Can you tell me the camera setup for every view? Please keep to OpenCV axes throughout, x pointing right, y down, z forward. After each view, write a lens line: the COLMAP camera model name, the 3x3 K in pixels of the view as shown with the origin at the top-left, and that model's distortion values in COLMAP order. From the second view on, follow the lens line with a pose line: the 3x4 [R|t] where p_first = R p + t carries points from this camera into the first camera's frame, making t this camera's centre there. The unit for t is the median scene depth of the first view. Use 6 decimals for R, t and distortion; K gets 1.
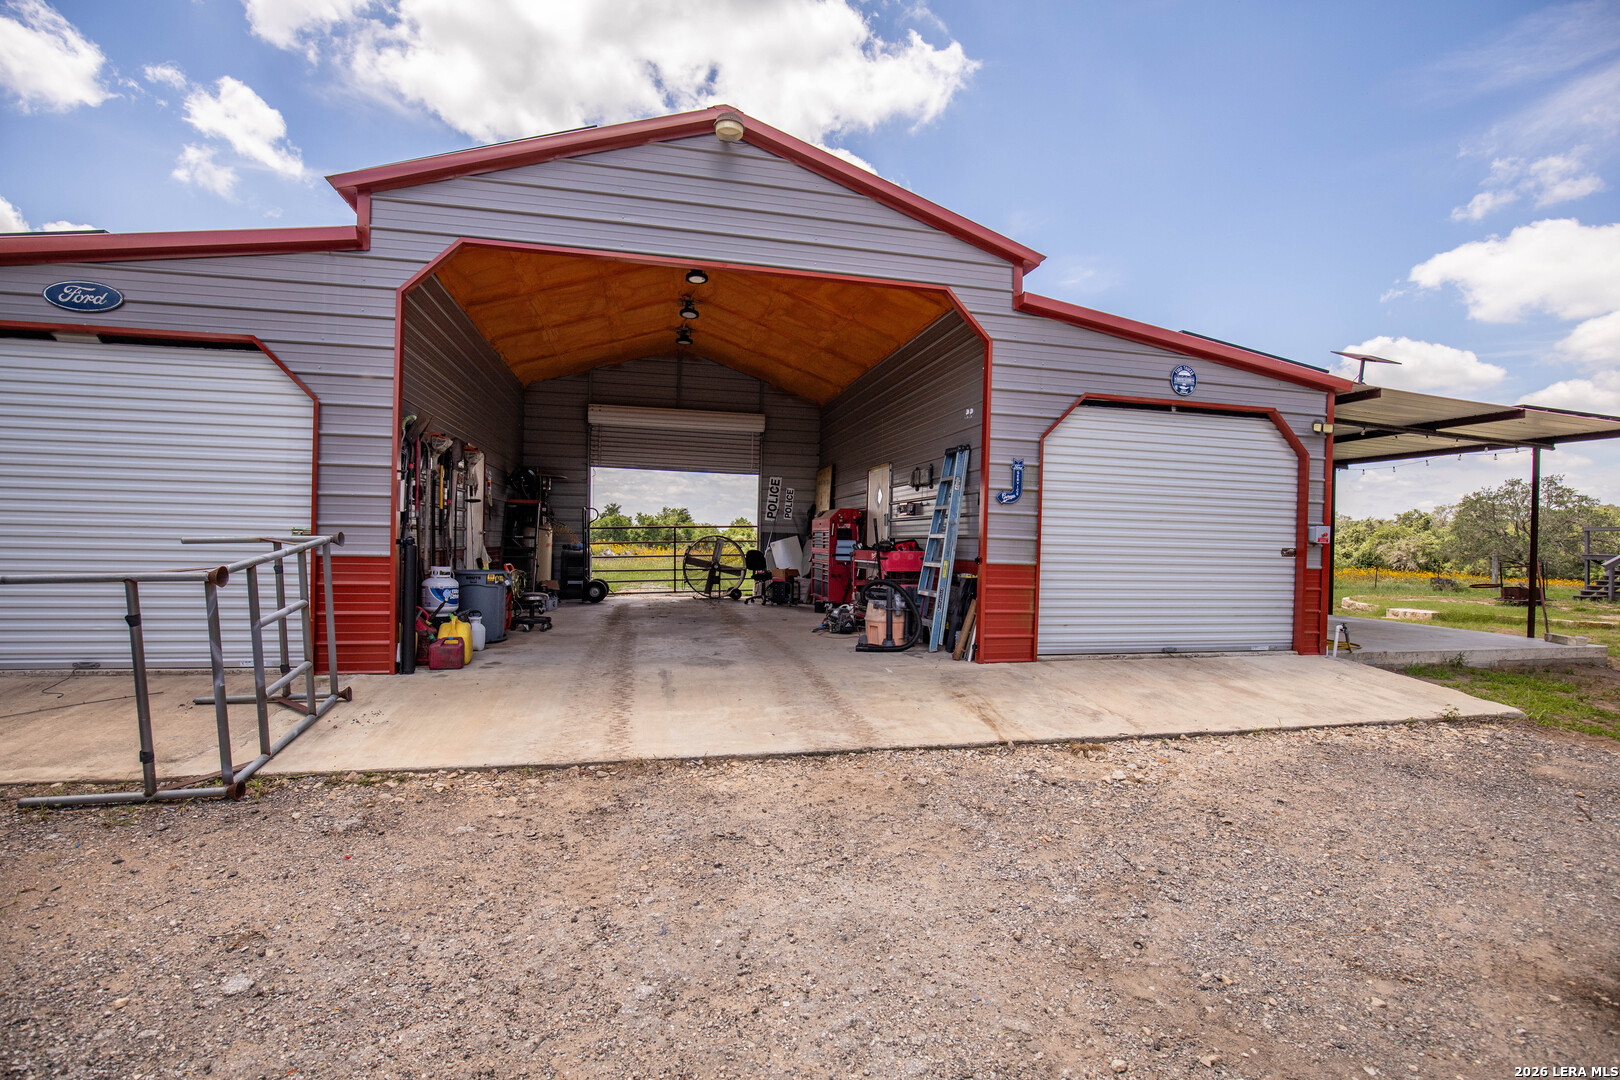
lens RADIAL K [[751.6, 0, 817.7], [0, 751.6, 535.1], [0, 0, 1]] dist [-0.029117, 0.004362]
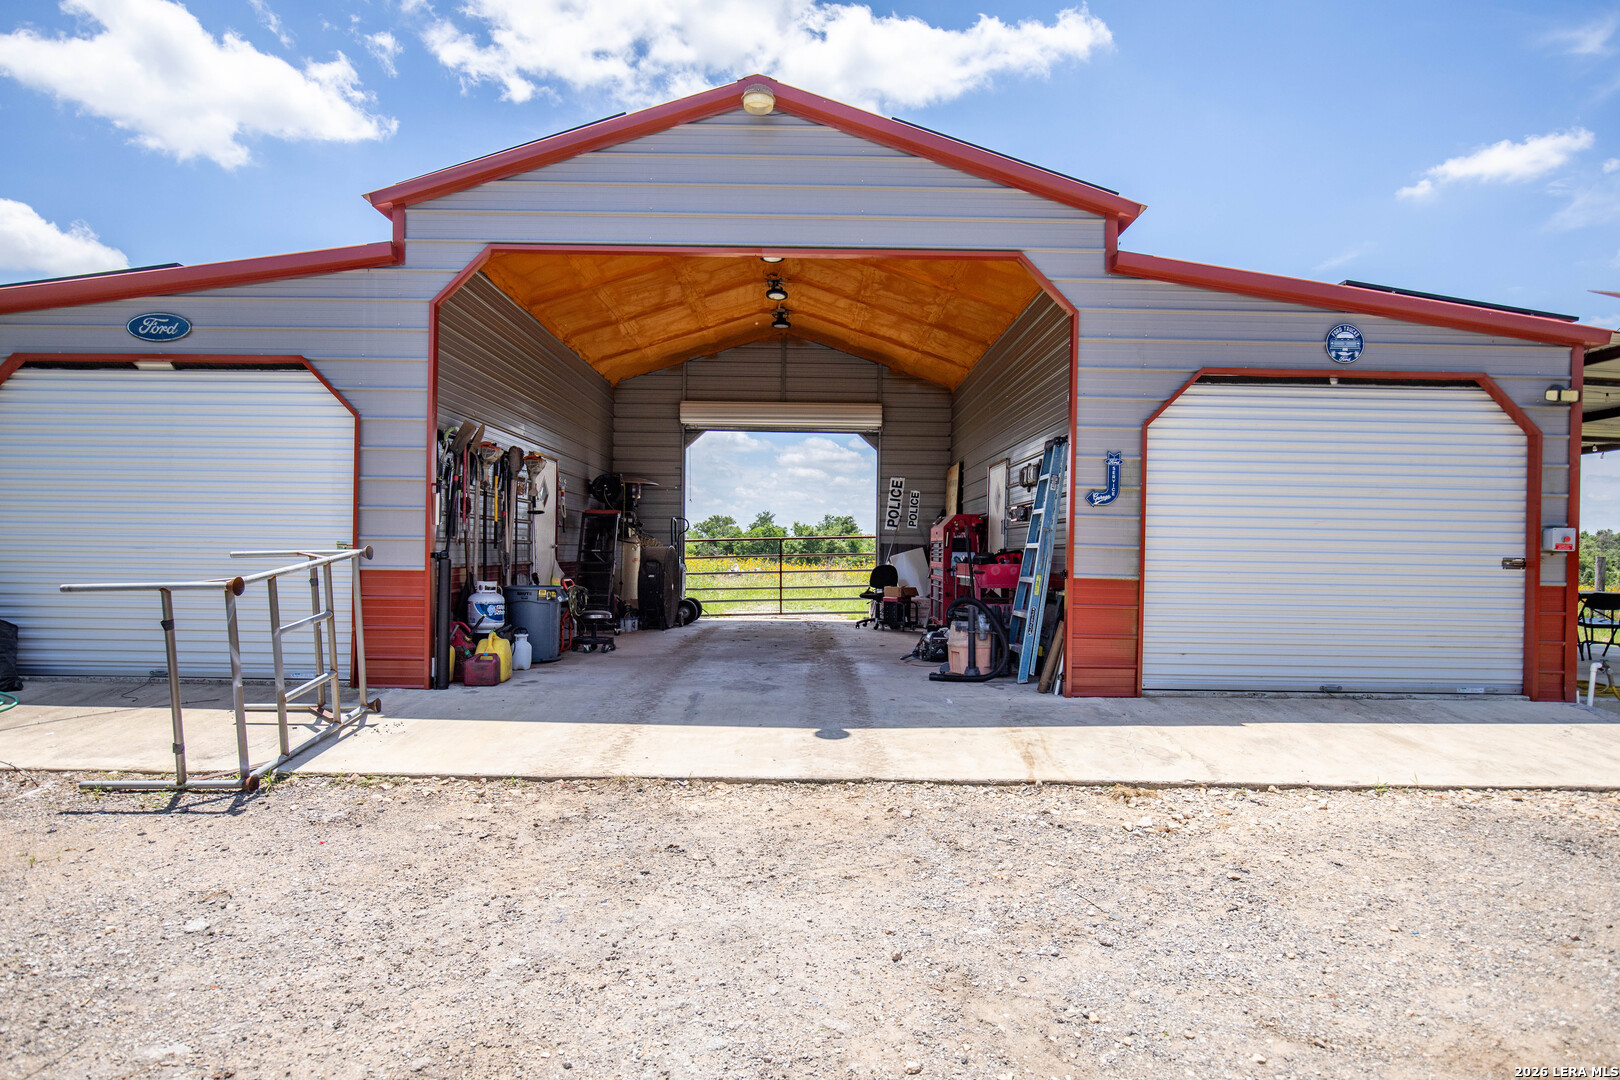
lens RADIAL K [[938.0, 0, 812.5], [0, 938.0, 537.9], [0, 0, 1]] dist [-0.000921, -0.005089]
pose [[0.974245, -0.010344, -0.225253, 0.210429], [0.007767, 0.999894, -0.012324, 0.004953], [0.225356, 0.010257, 0.974222, -0.102699]]
